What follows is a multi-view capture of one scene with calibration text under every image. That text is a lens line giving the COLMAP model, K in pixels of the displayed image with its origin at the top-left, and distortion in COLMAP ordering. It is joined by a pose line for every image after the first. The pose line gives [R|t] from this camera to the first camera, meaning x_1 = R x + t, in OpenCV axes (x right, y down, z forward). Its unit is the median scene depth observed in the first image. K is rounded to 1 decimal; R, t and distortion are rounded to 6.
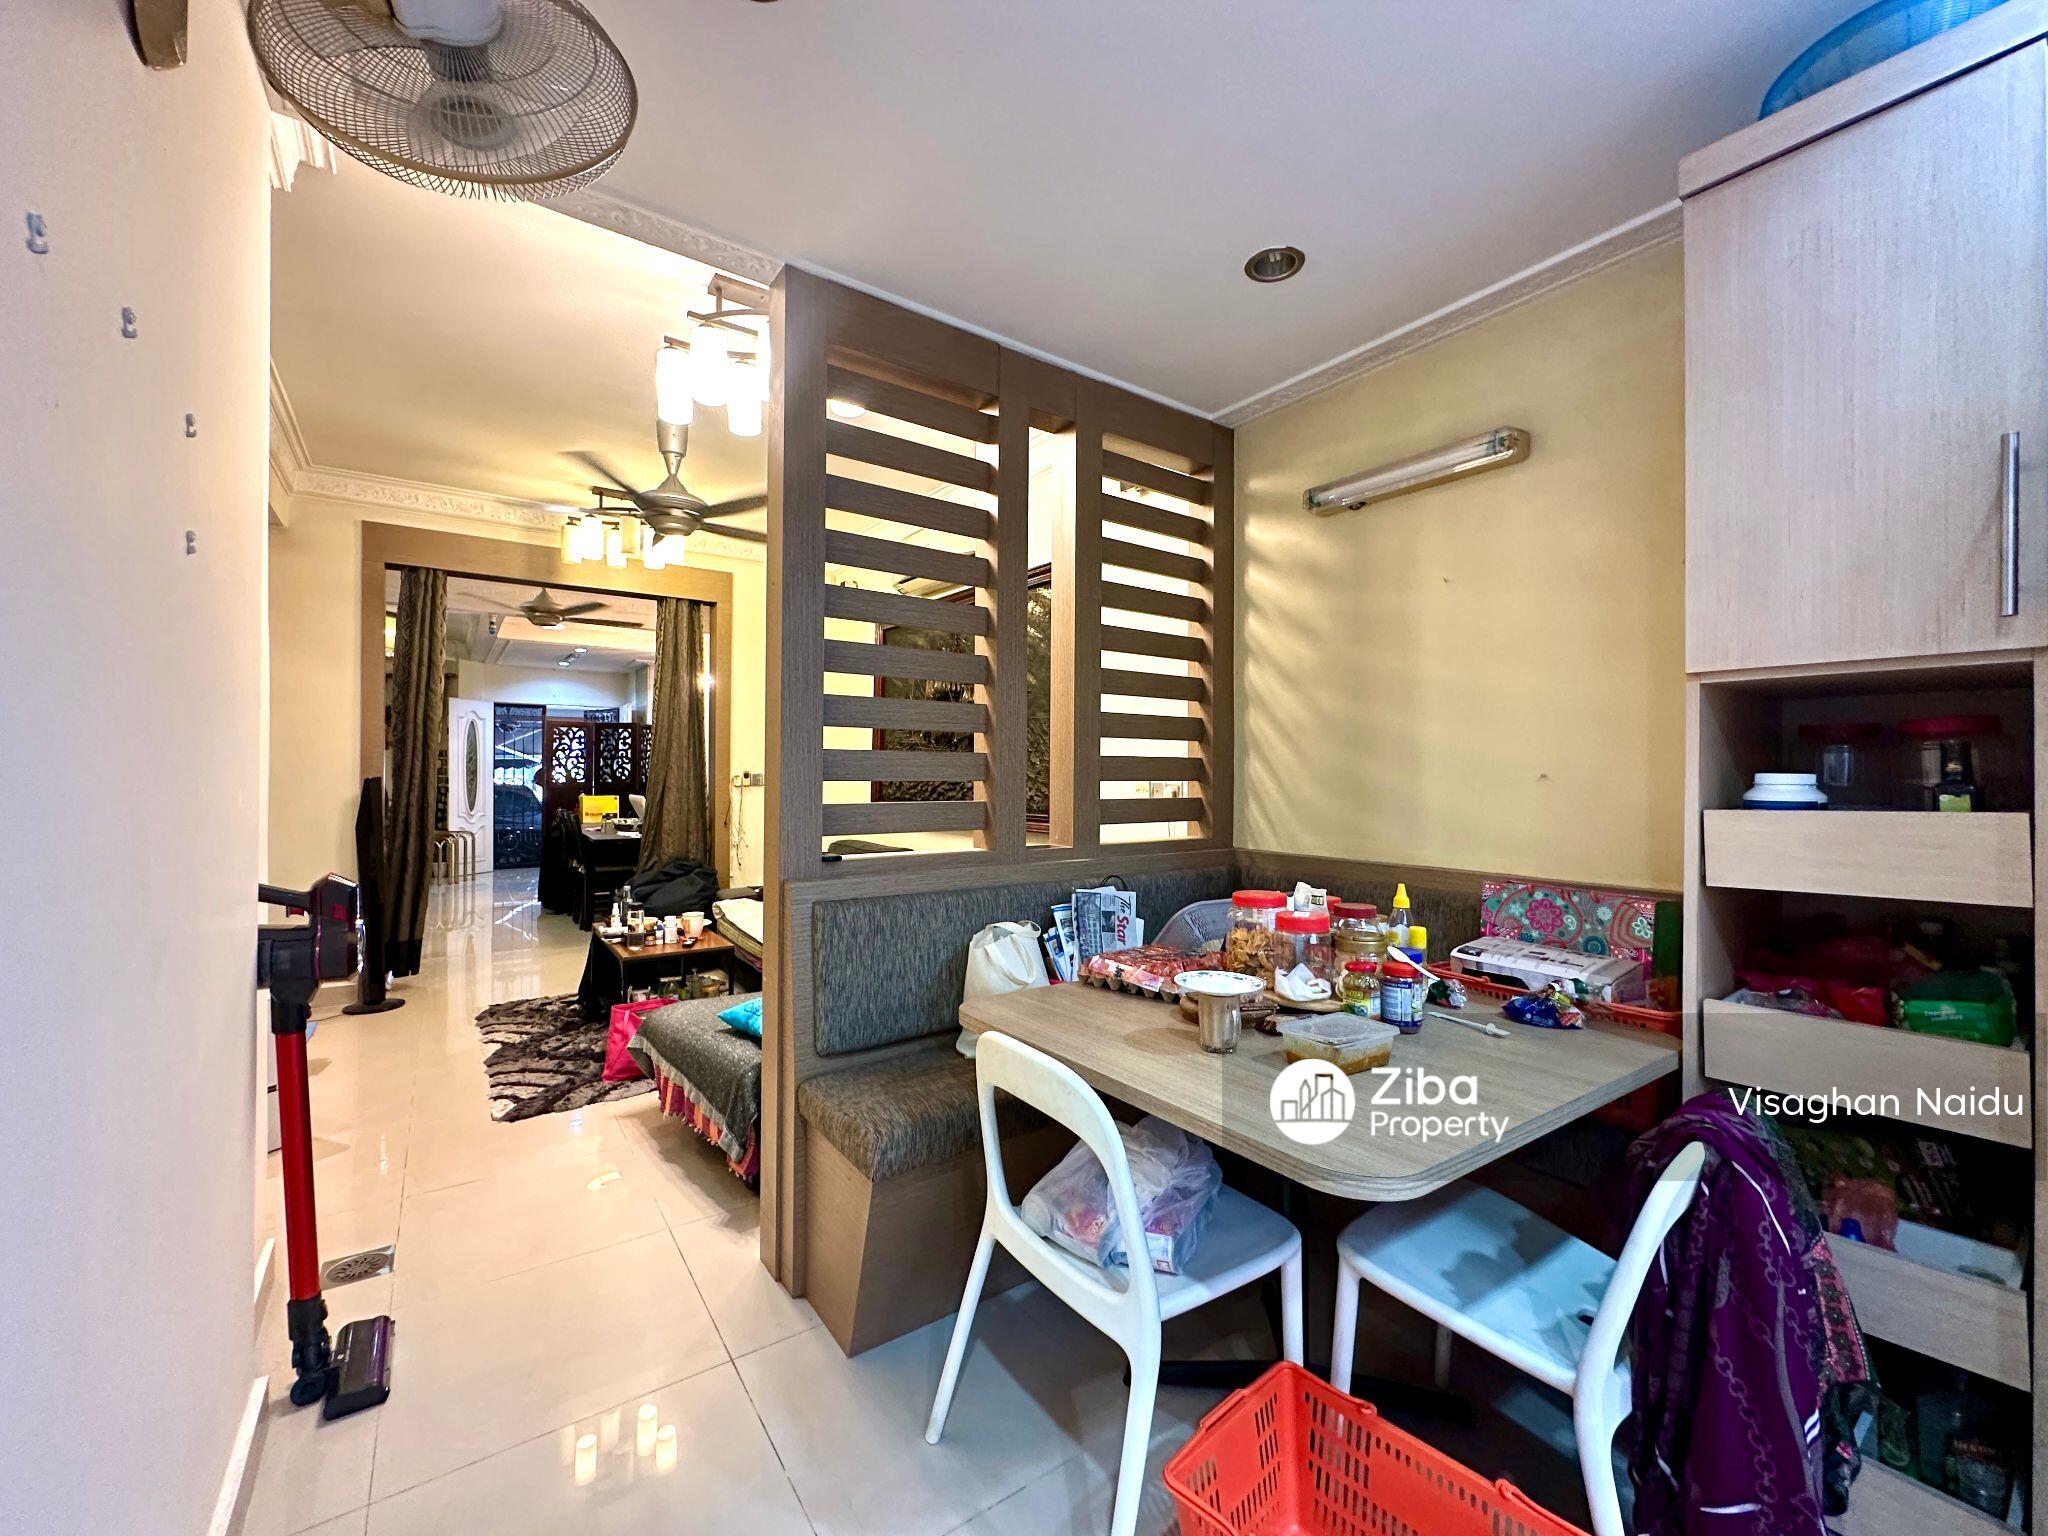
lens RADIAL K [[819.5, 0, 1018.9], [0, 819.5, 768.3], [0, 0, 1]] dist [-0.001239, 0.000157]
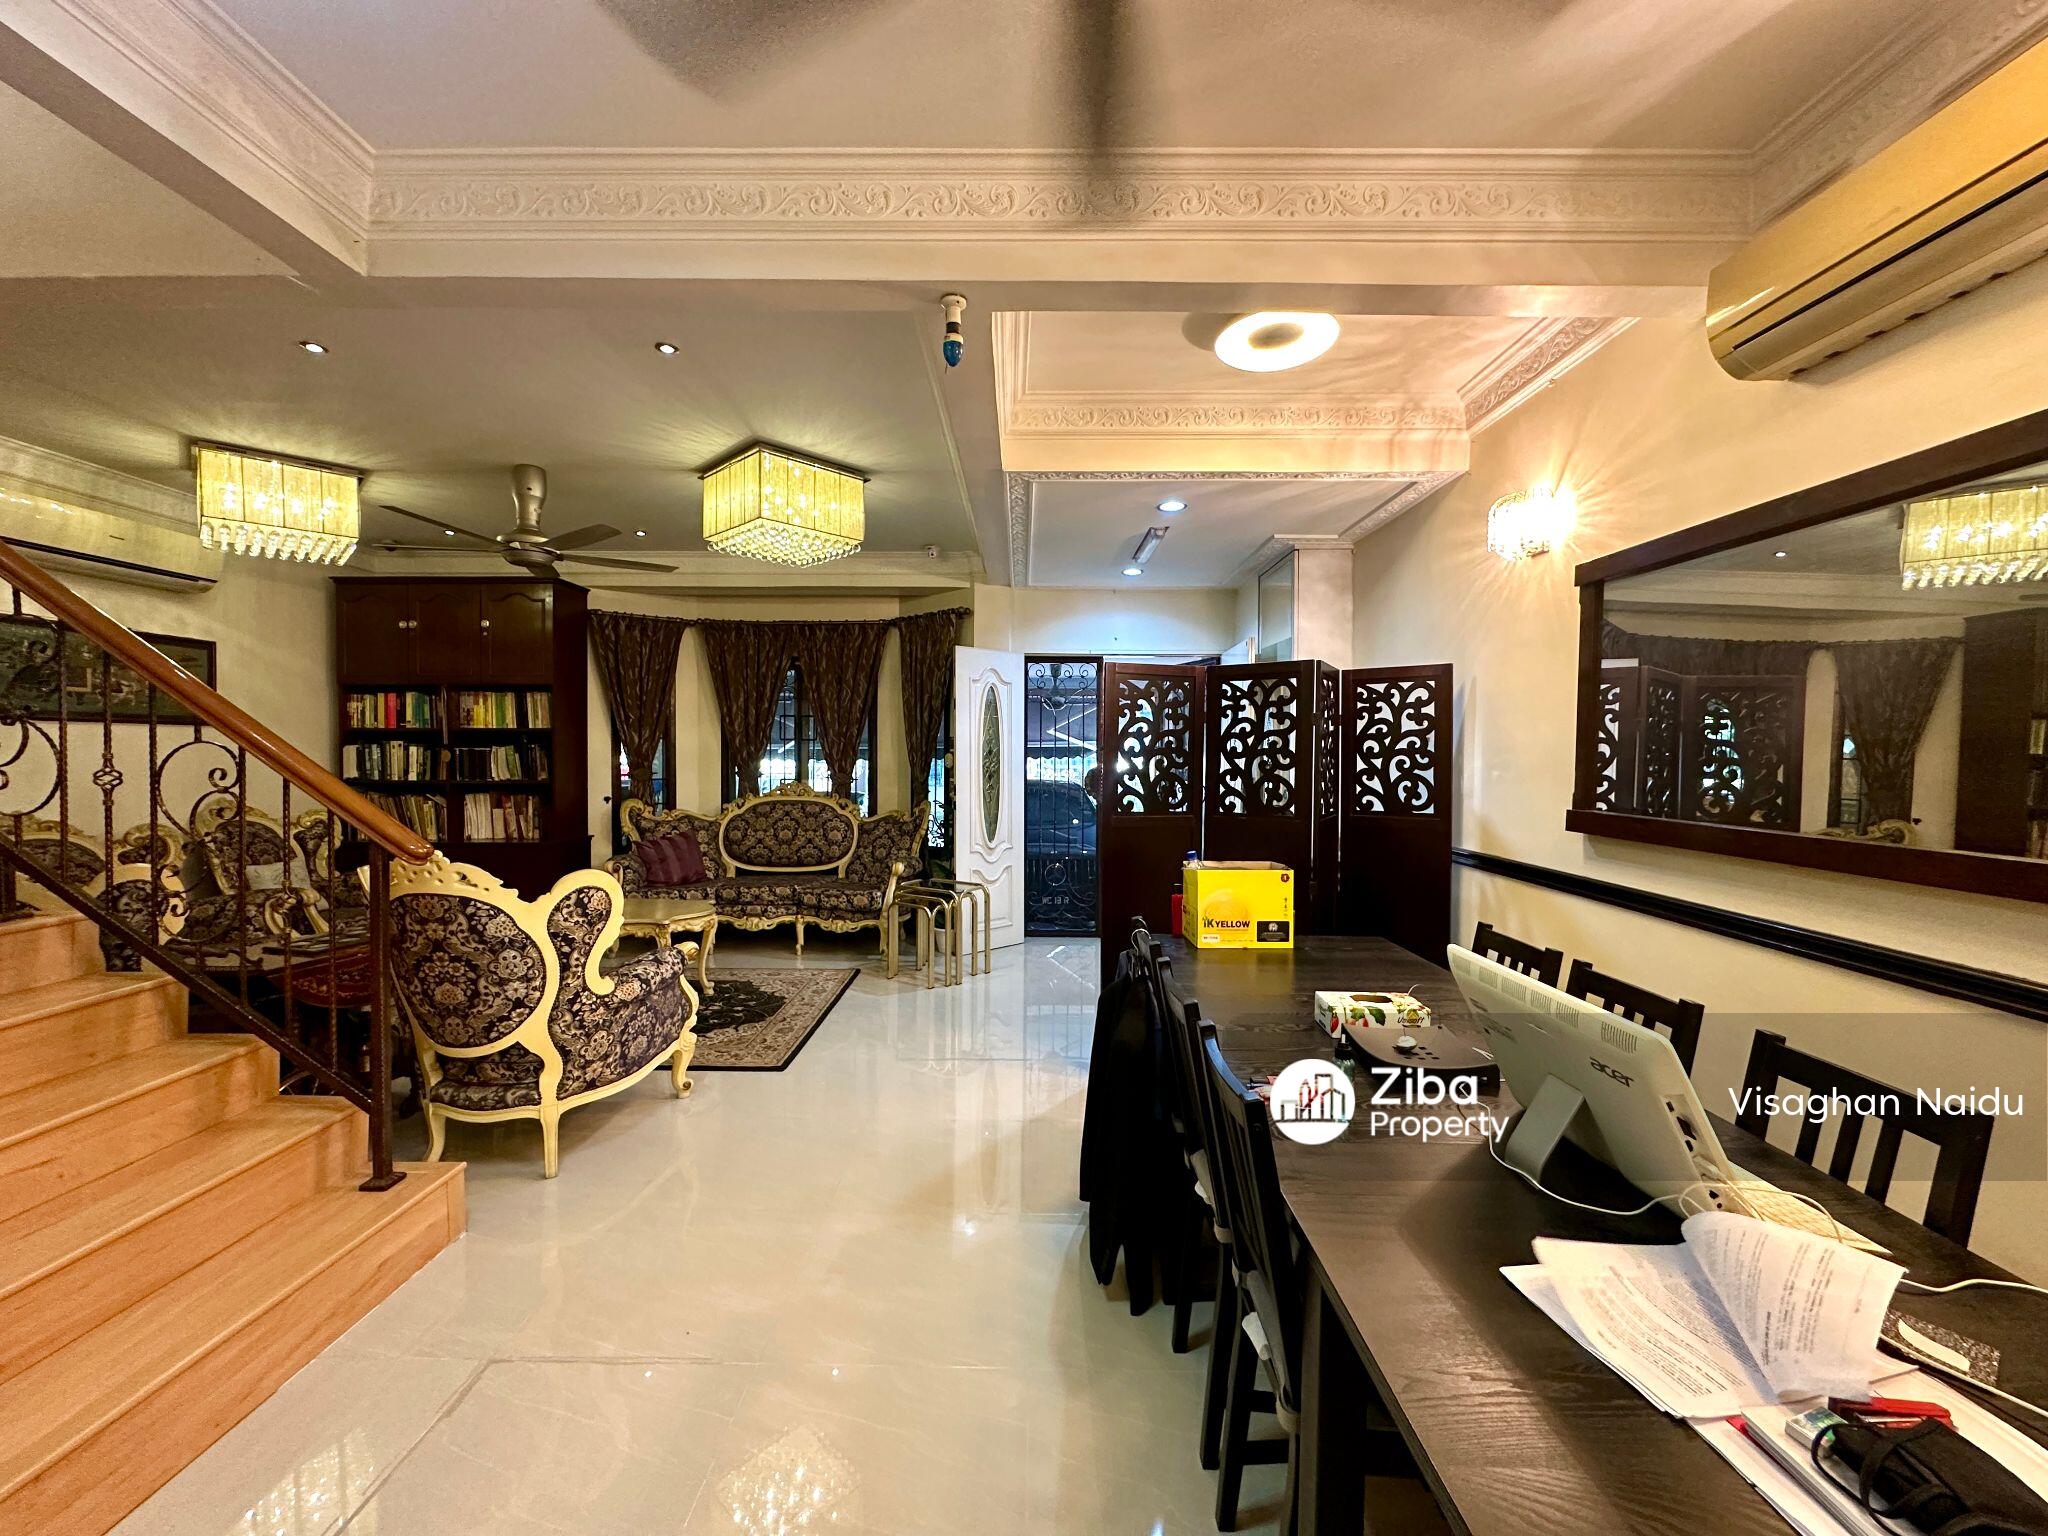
lens RADIAL K [[819.5, 0, 1020.8], [0, 819.5, 767.3], [0, 0, 1]] dist [-0.001239, 0.000157]
pose [[0.814678, 0.011716, -0.579795, -0.540873], [0.000763, 0.999773, 0.021275, -0.021606], [0.579913, -0.017775, 0.814484, 0.928713]]
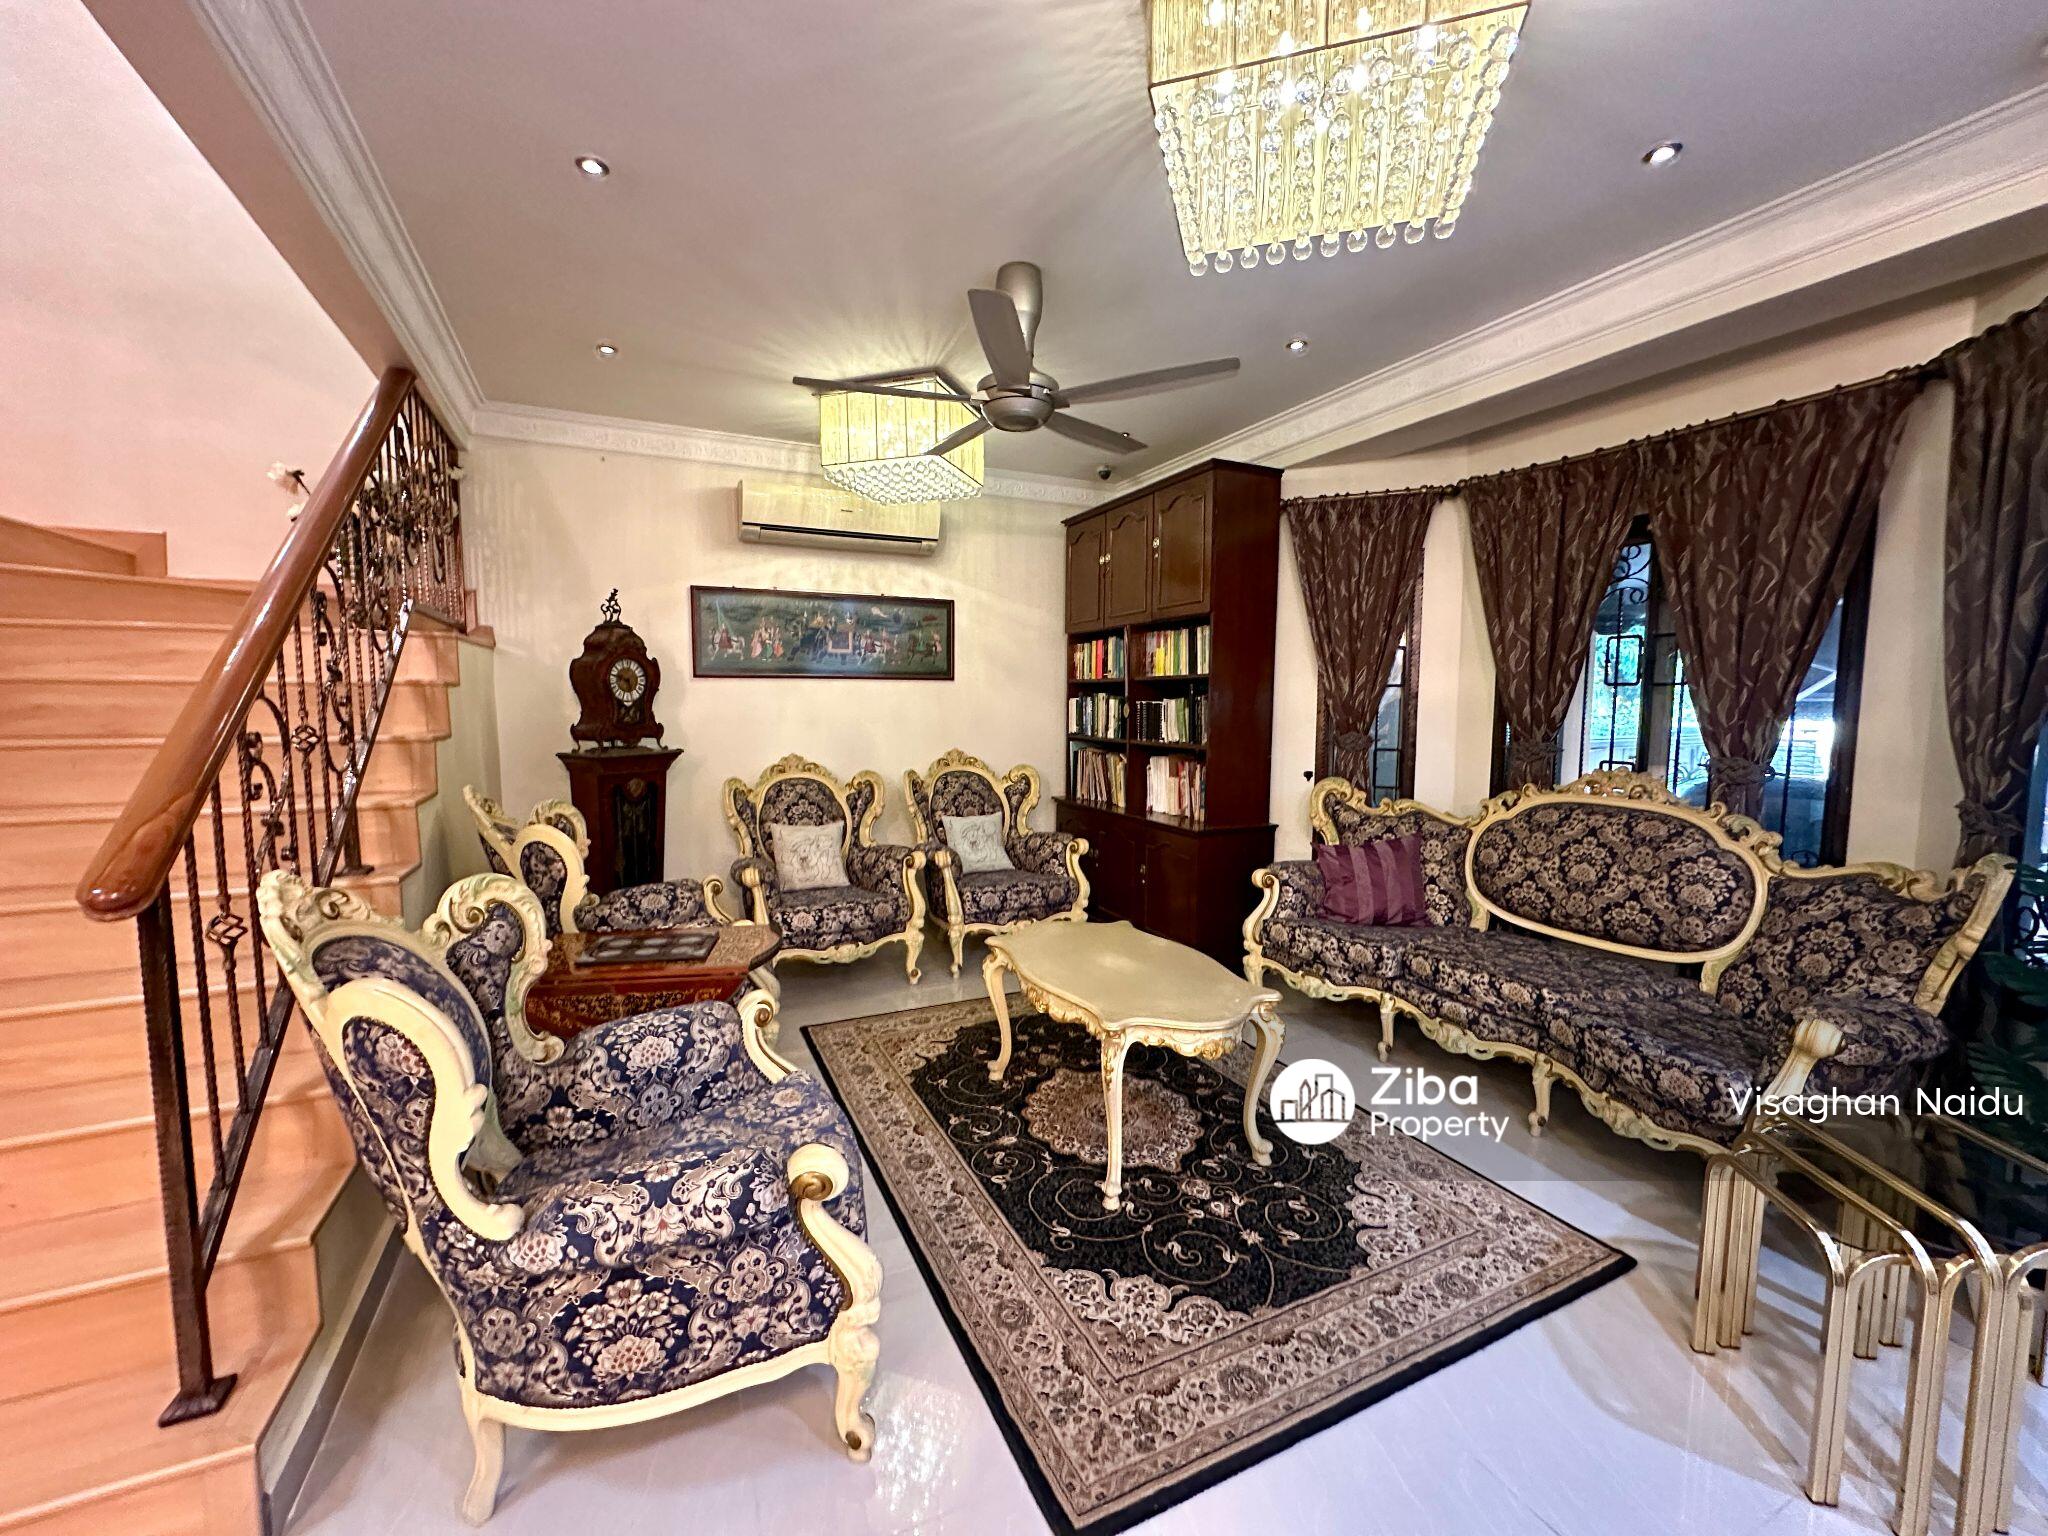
lens RADIAL K [[819.5, 0, 1022.9], [0, 819.5, 763.5], [0, 0, 1]] dist [-0.001239, 0.000157]
pose [[-0.163351, 0.076367, -0.983608, -0.805932], [0.000760, 0.997009, 0.077281, -0.025271], [0.986568, 0.011876, -0.162921, 1.318818]]
